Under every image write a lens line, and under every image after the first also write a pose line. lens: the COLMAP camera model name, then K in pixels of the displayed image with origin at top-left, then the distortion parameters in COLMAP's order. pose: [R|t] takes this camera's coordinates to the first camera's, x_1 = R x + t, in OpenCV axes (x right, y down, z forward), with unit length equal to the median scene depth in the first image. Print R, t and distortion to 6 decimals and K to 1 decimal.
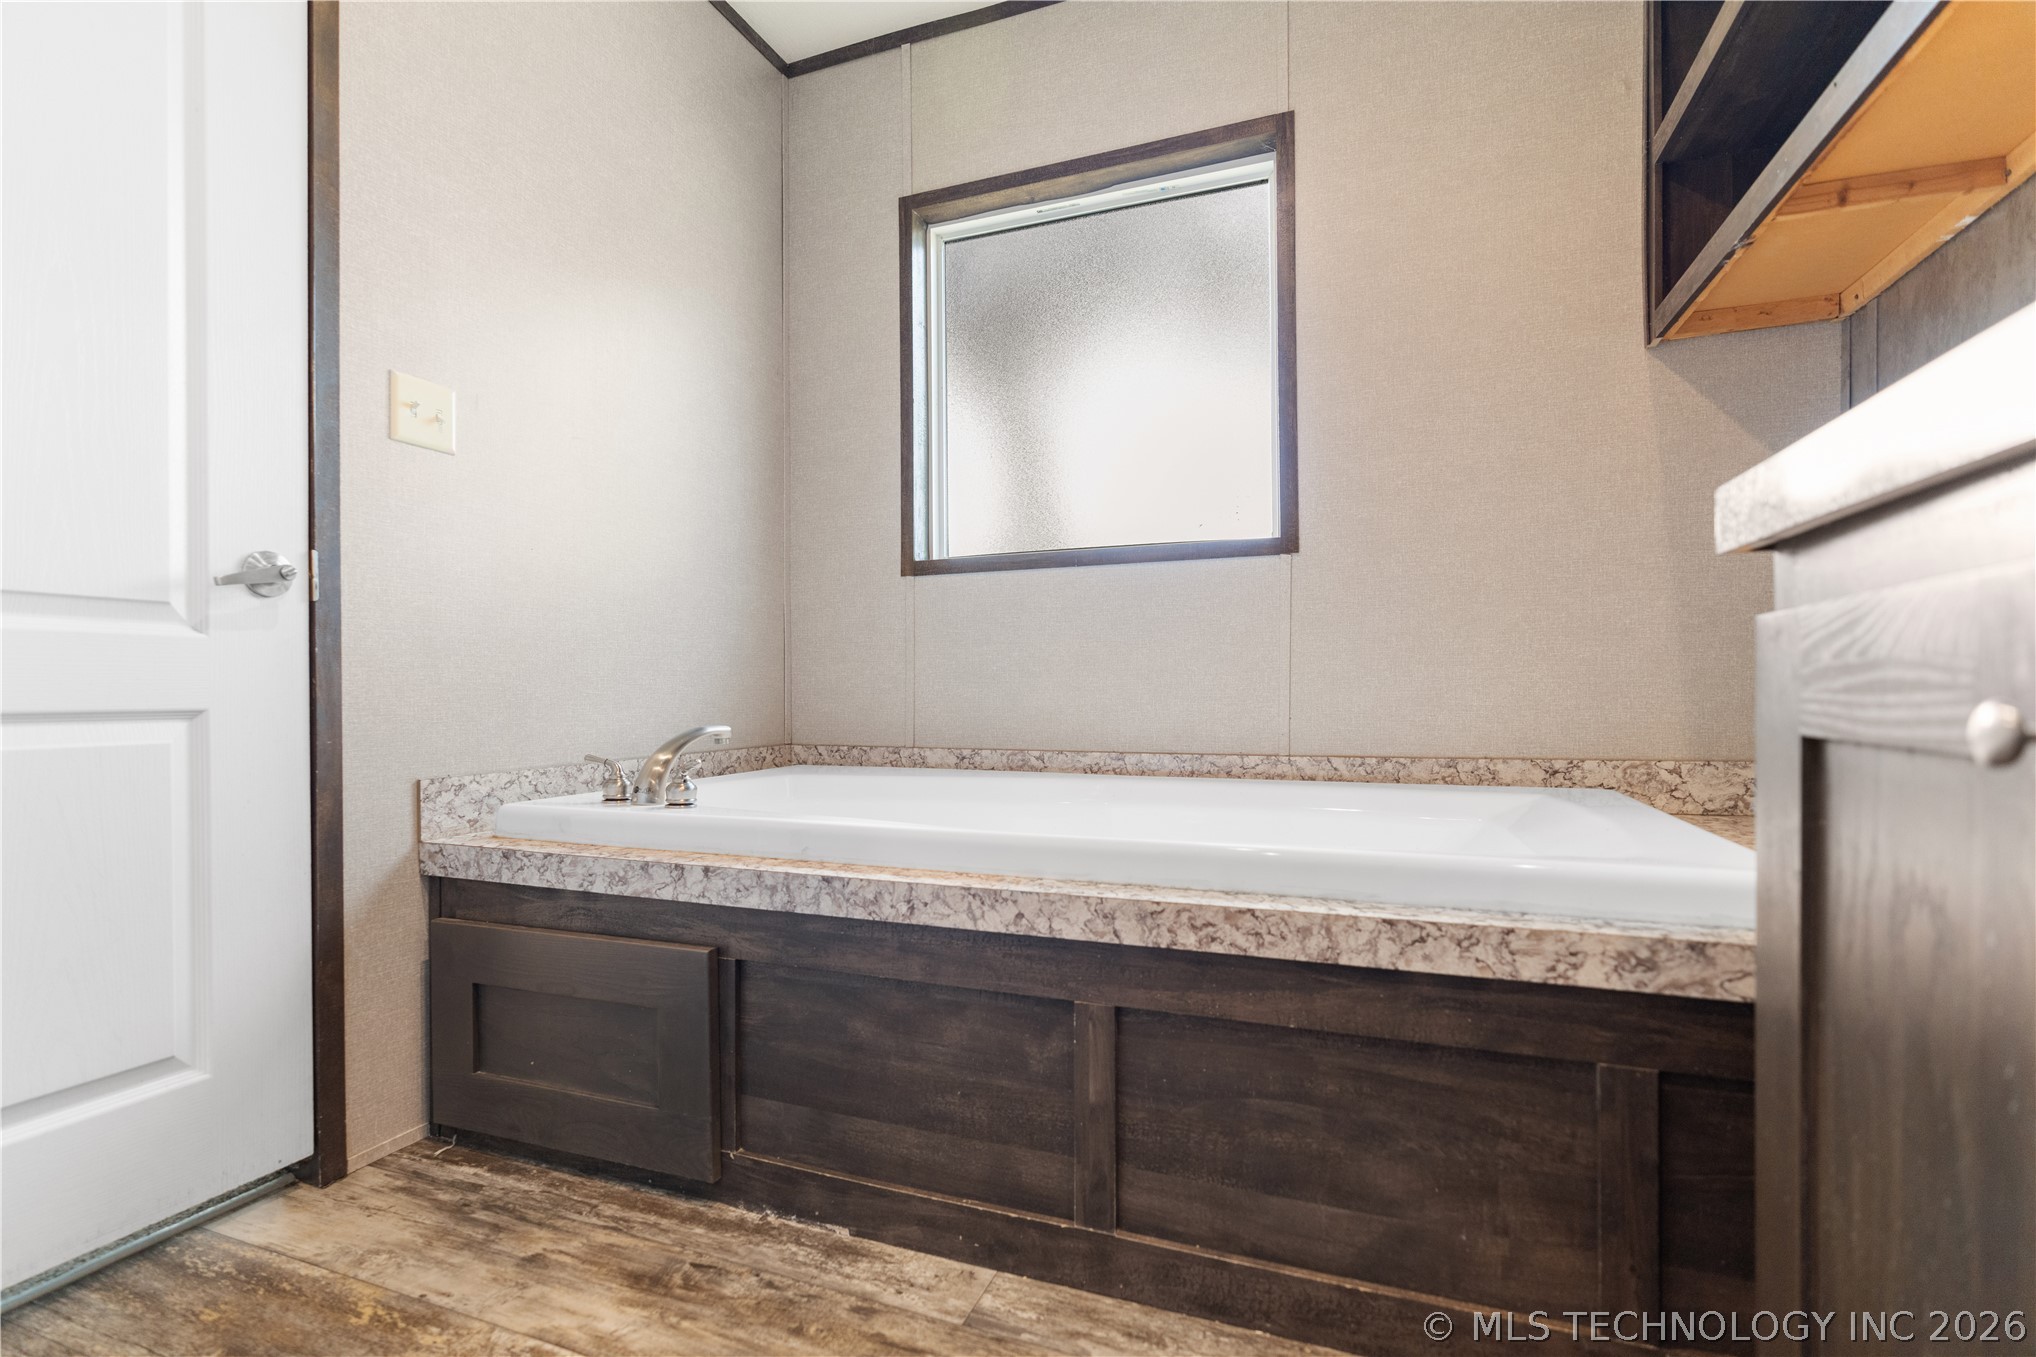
lens RADIAL K [[944.2, 0, 993.9], [0, 944.2, 689.7], [0, 0, 1]] dist [-0.001578, 0.000388]
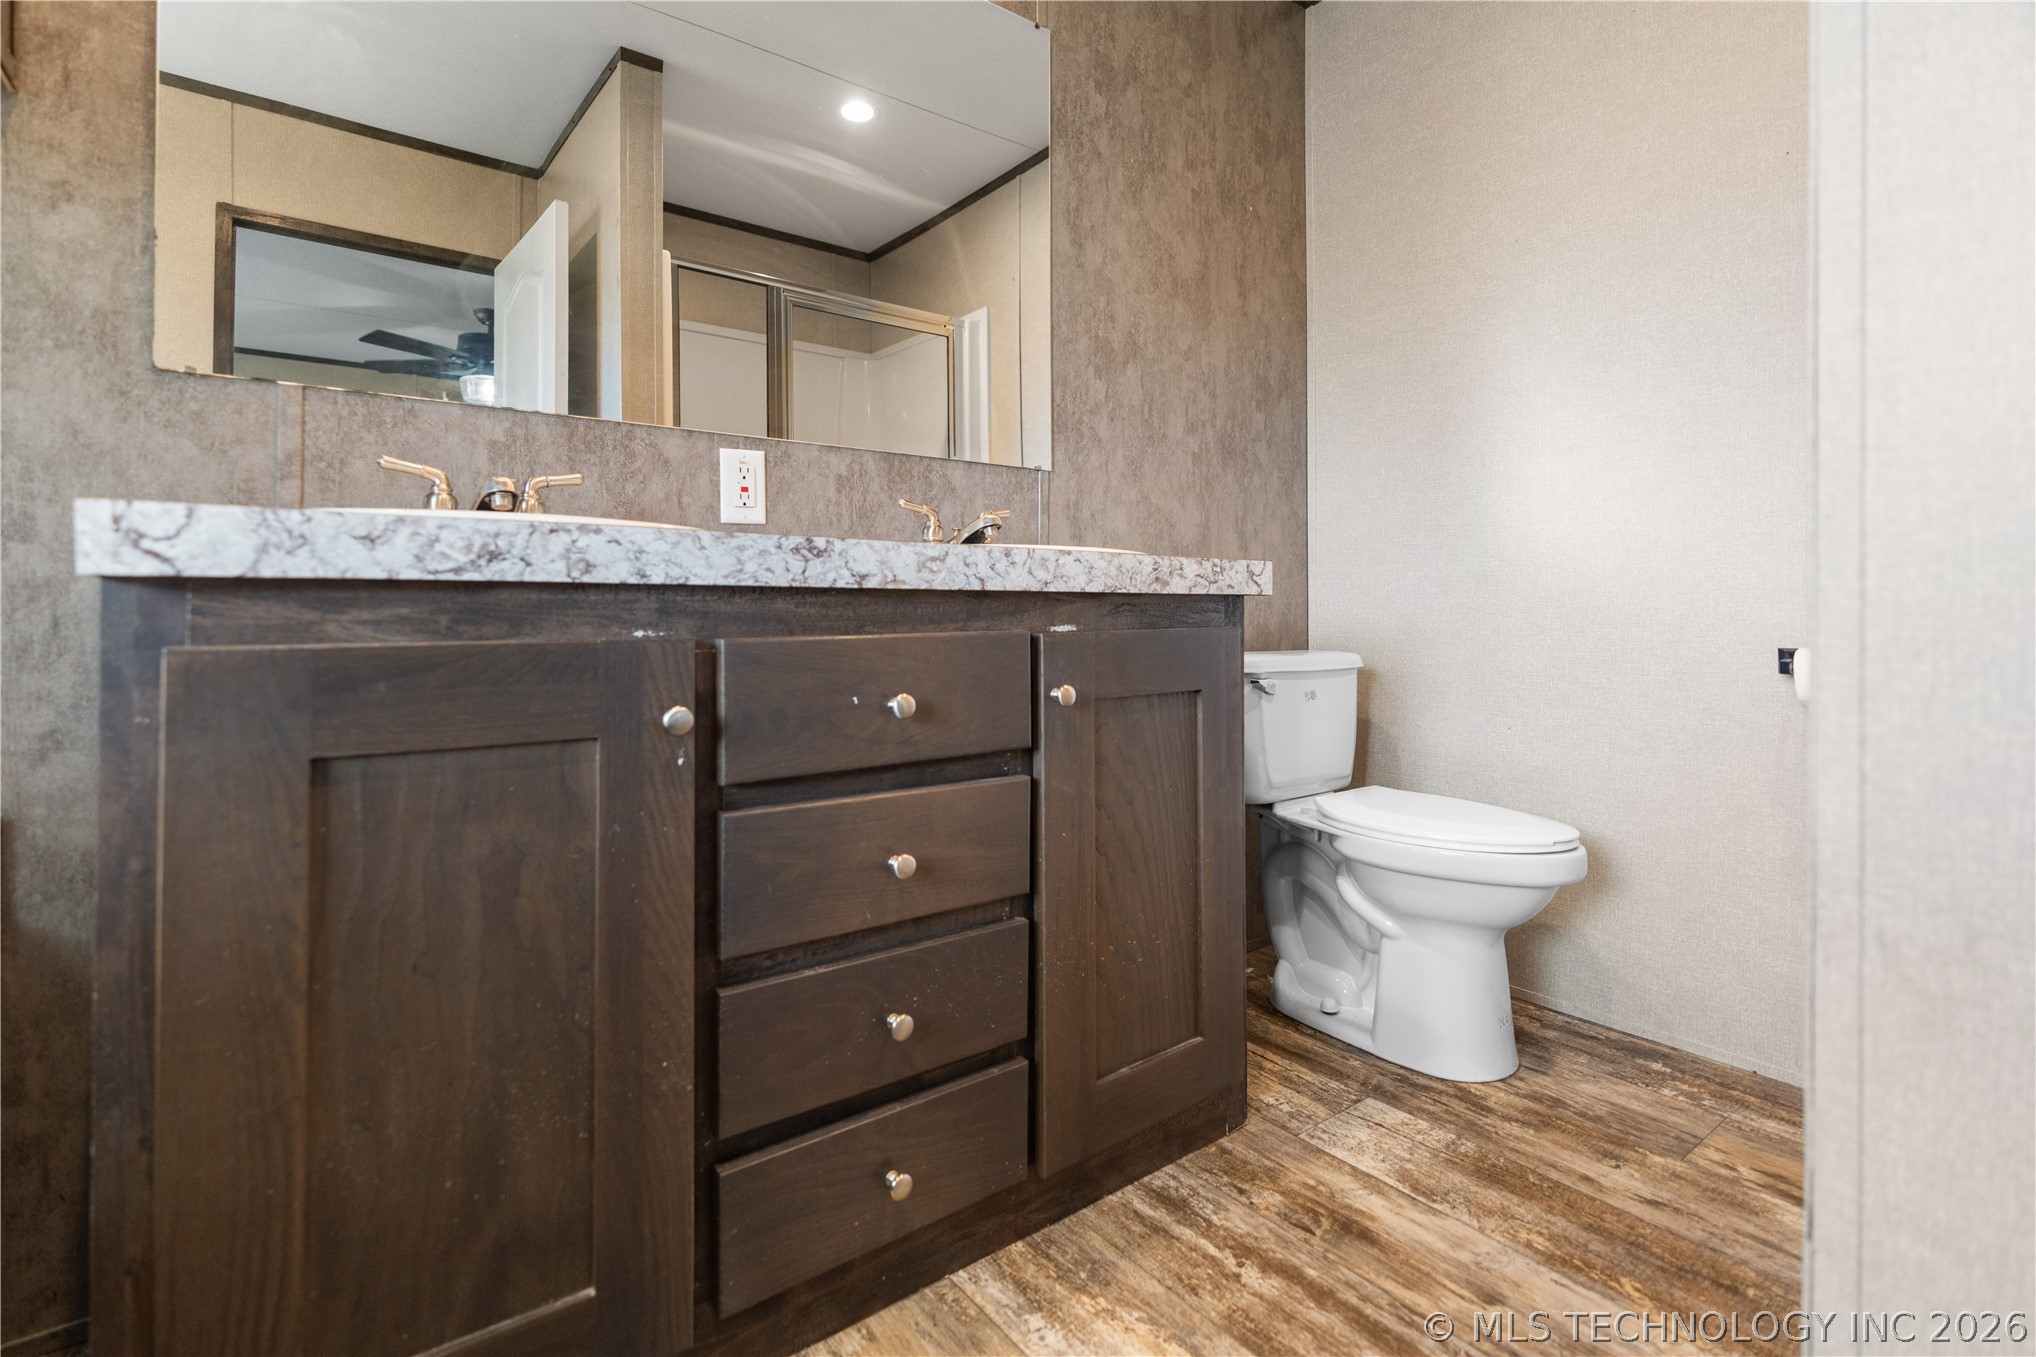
lens RADIAL K [[952.9, 0, 1017.4], [0, 952.9, 591.8], [0, 0, 1]] dist [-0.009604, 0.000580]
pose [[-0.859892, 0.010055, 0.510378, -0.223800], [0.001265, 0.999845, -0.017566, -0.063250], [-0.510475, -0.014459, -0.859771, 0.740391]]
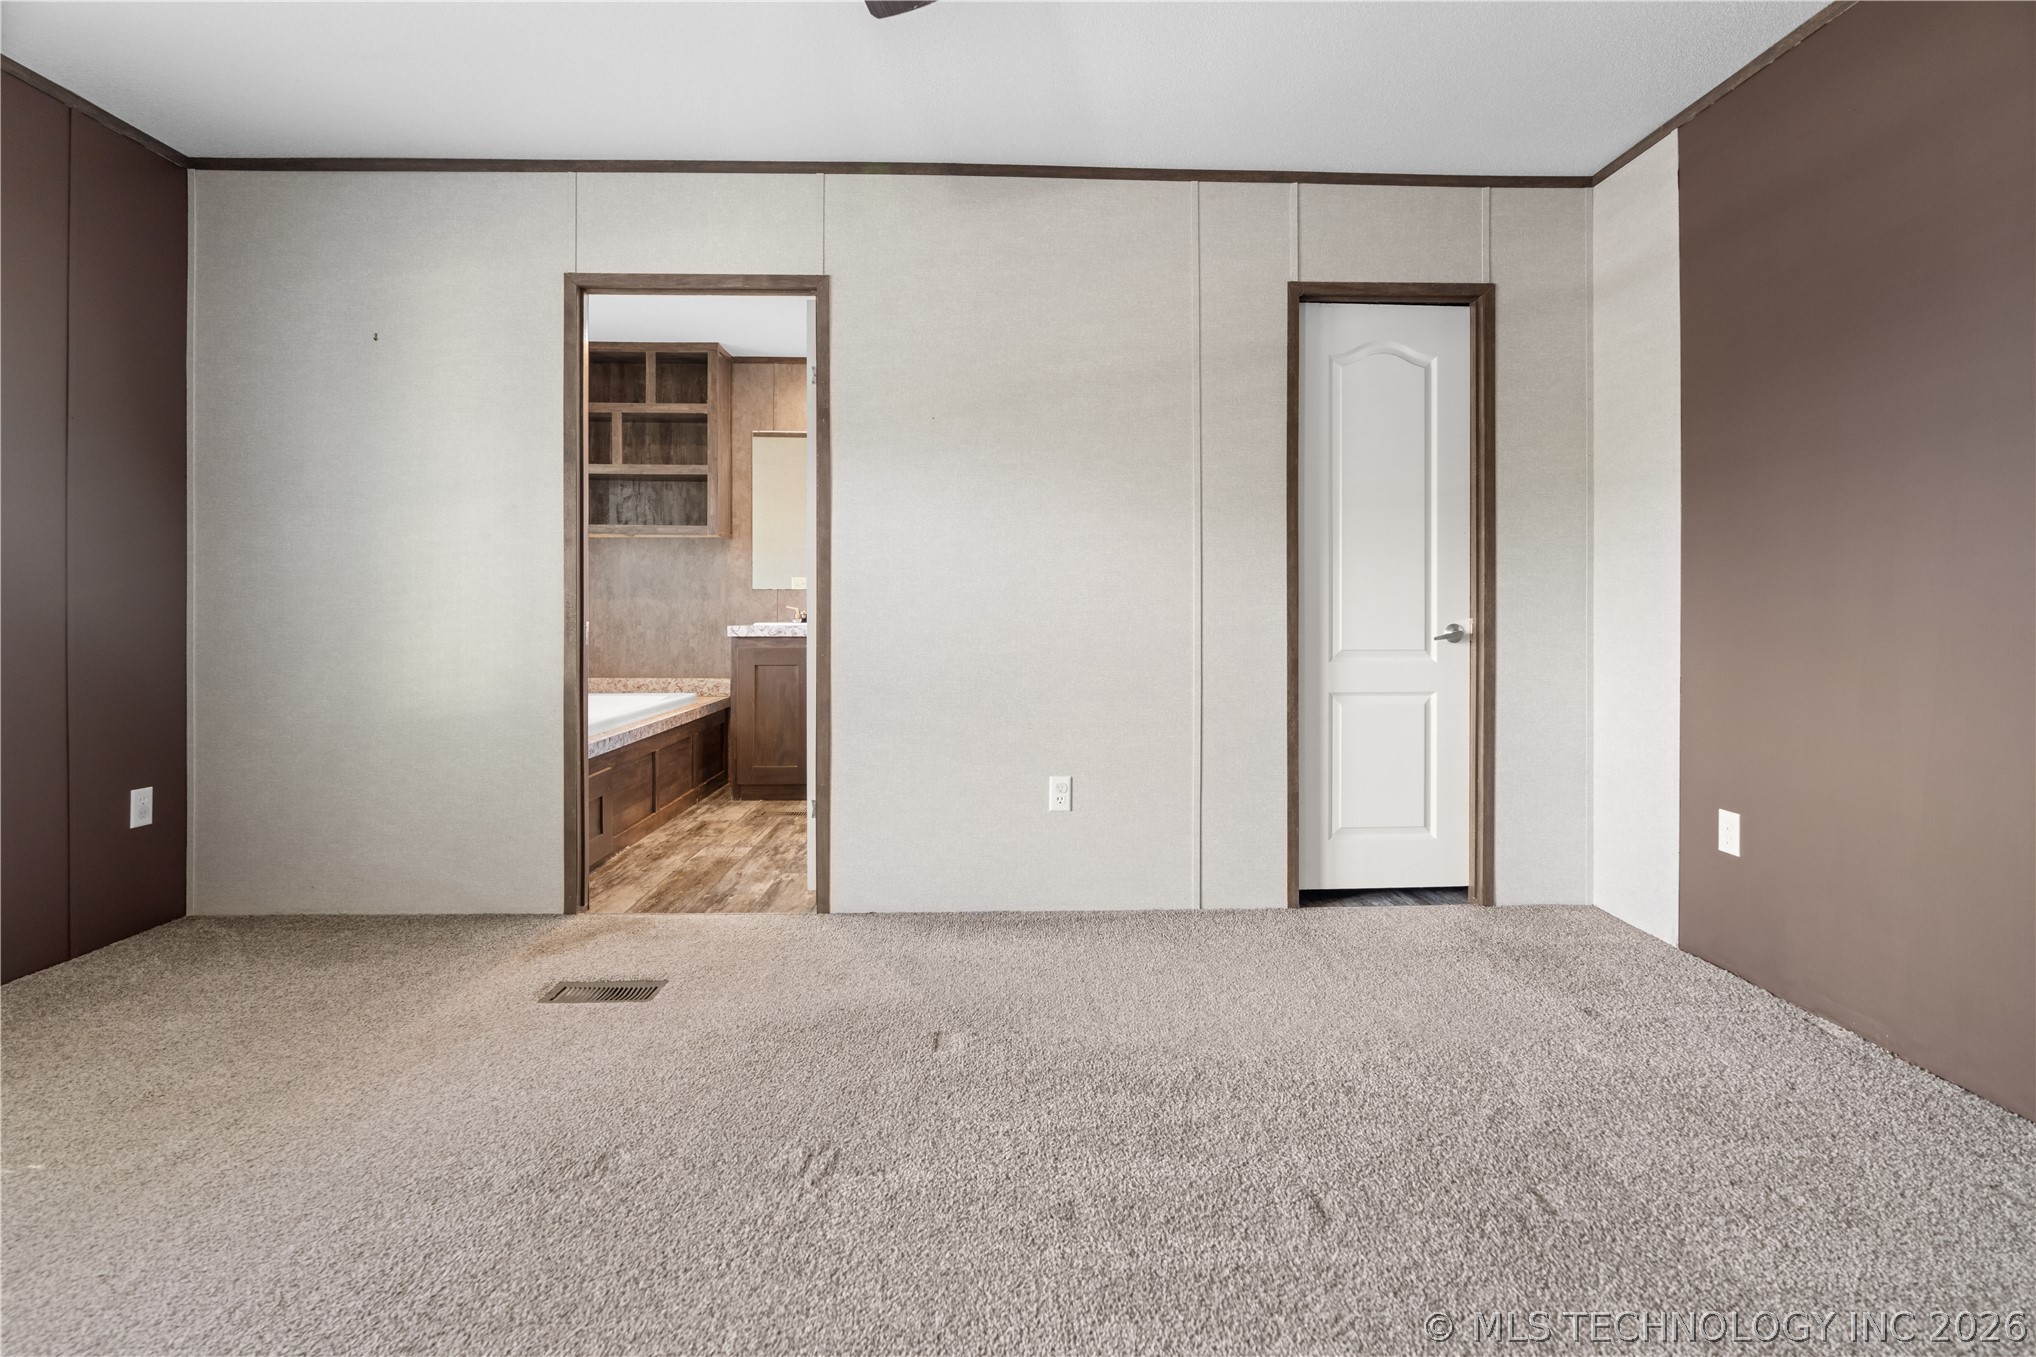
lens RADIAL K [[948.6, 0, 1019.7], [0, 948.6, 604.6], [0, 0, 1]] dist [-0.004920, -0.000279]
pose [[-0.394256, 0.009351, 0.918953, -3.180677], [0.000430, 0.999950, -0.009990, -0.163500], [-0.919000, -0.003543, -0.394241, 0.956288]]
